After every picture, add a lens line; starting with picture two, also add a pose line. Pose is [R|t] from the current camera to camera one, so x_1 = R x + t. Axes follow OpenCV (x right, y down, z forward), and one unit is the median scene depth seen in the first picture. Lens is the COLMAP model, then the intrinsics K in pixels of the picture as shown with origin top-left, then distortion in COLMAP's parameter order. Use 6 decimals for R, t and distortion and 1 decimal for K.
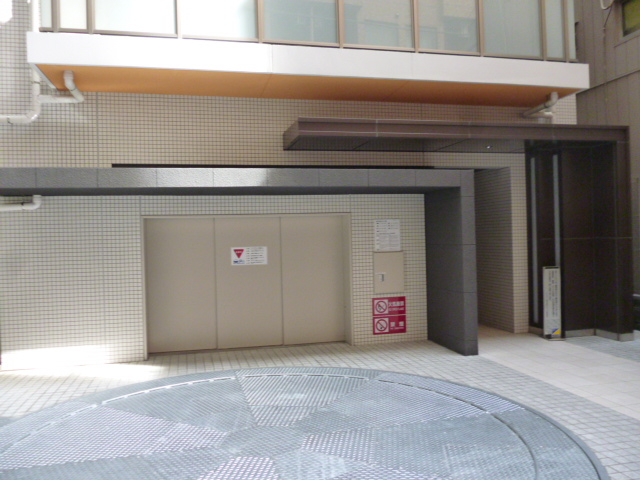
lens RADIAL K [[524.5, 0, 320.0], [0, 524.5, 239.4], [0, 0, 1]] dist [-0.001734, 0.000183]
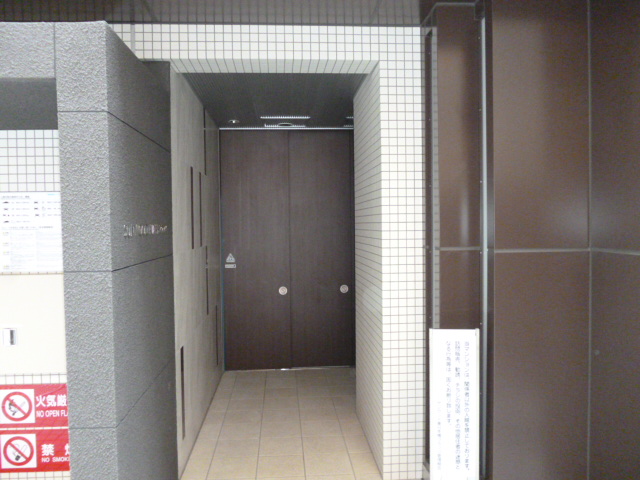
lens RADIAL K [[524.5, 0, 319.1], [0, 524.5, 239.9], [0, 0, 1]] dist [-0.001734, 0.000183]
pose [[0.982432, 0.016113, -0.185923, 0.421788], [-0.011080, 0.999544, 0.028077, -0.015703], [0.186290, -0.025524, 0.982163, 0.642740]]
